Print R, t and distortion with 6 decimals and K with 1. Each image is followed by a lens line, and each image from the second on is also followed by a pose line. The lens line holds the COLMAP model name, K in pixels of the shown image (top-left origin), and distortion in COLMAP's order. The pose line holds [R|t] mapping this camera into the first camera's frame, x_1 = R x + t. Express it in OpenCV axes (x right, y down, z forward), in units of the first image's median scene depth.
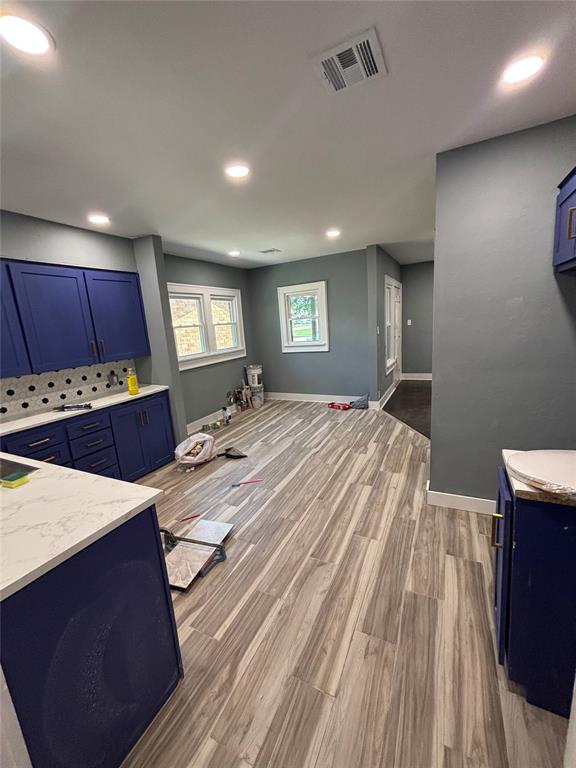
lens RADIAL K [[310.3, 0, 289.3], [0, 310.3, 382.5], [0, 0, 1]] dist [0.000460, 0.000002]
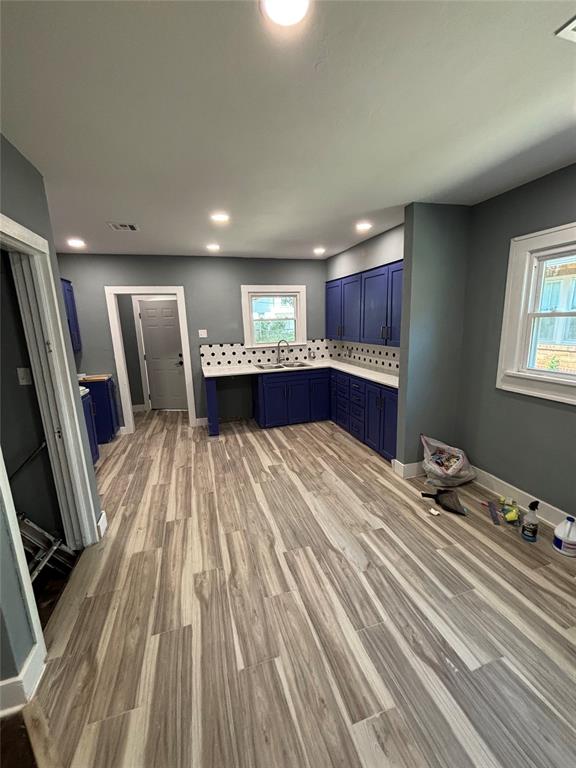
lens RADIAL K [[310.3, 0, 290.9], [0, 310.3, 380.6], [0, 0, 1]] dist [0.000460, 0.000002]
pose [[-0.709728, 0.234675, -0.664239, 0.493427], [-0.051285, 0.923172, 0.380952, -0.390818], [0.702606, 0.304438, -0.643166, 1.646647]]
